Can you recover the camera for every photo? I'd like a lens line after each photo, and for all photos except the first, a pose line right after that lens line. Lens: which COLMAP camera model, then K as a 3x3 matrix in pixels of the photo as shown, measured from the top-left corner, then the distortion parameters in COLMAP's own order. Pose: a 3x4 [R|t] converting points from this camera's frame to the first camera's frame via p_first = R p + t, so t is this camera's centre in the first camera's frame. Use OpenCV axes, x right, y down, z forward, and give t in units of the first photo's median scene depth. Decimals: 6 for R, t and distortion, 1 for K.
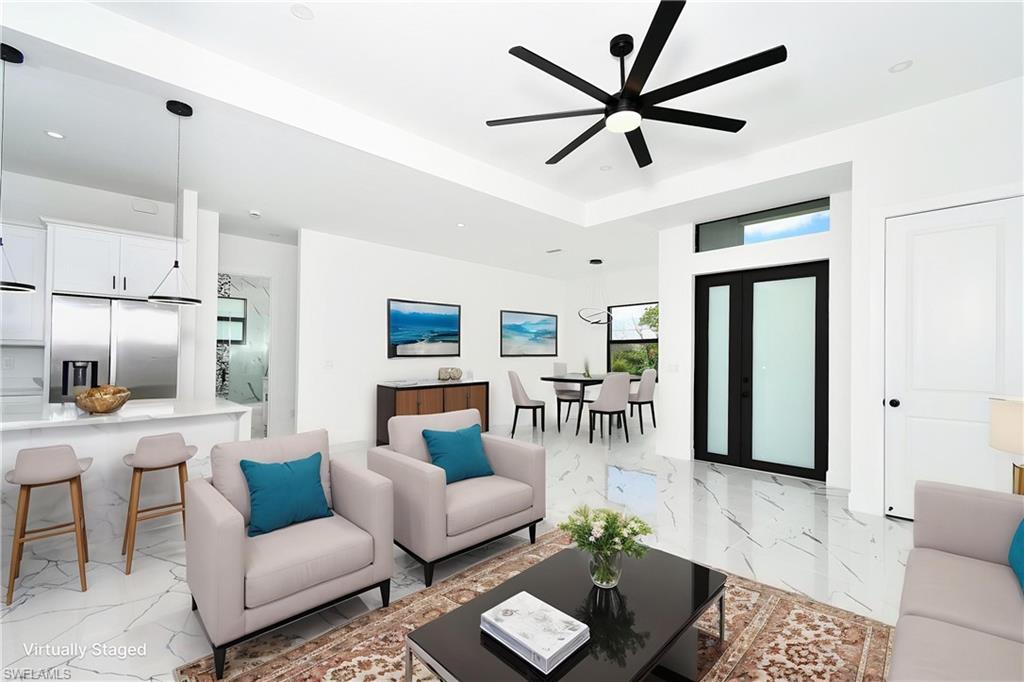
lens RADIAL K [[460.3, 0, 512.0], [0, 460.3, 341.0], [0, 0, 1]] dist [0.003969, -0.004375]
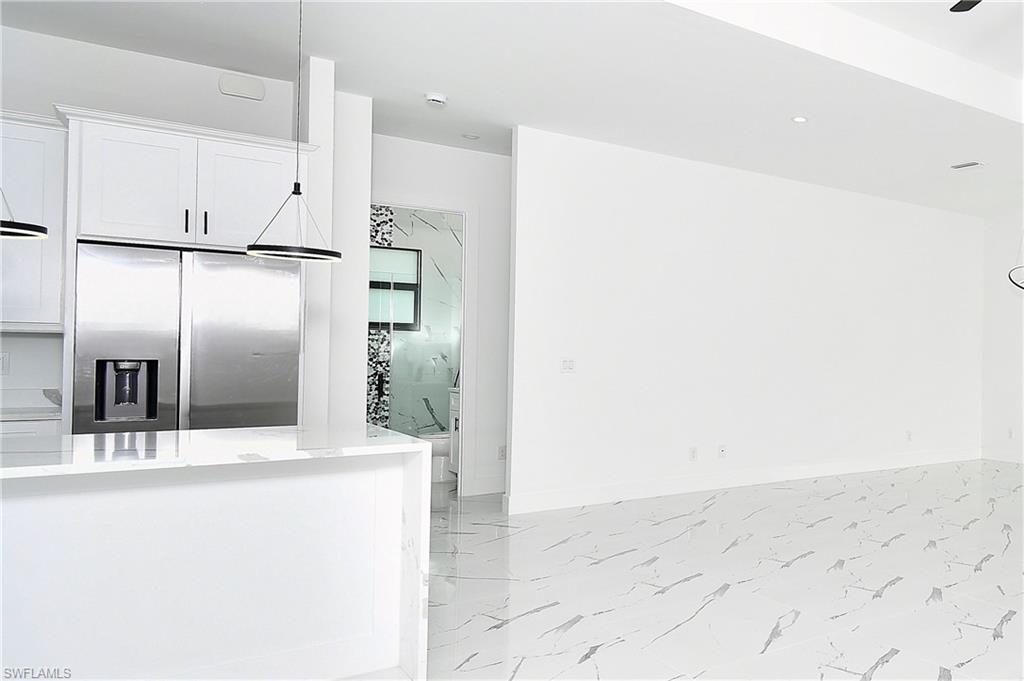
lens RADIAL K [[460.3, 0, 512.0], [0, 460.3, 340.5], [0, 0, 1]] dist [0.003969, -0.004375]
pose [[0.838124, 0.006340, -0.545443, -0.193042], [0.007243, 0.999715, 0.022751, 0.008472], [0.545431, -0.023019, 0.837839, 0.649564]]
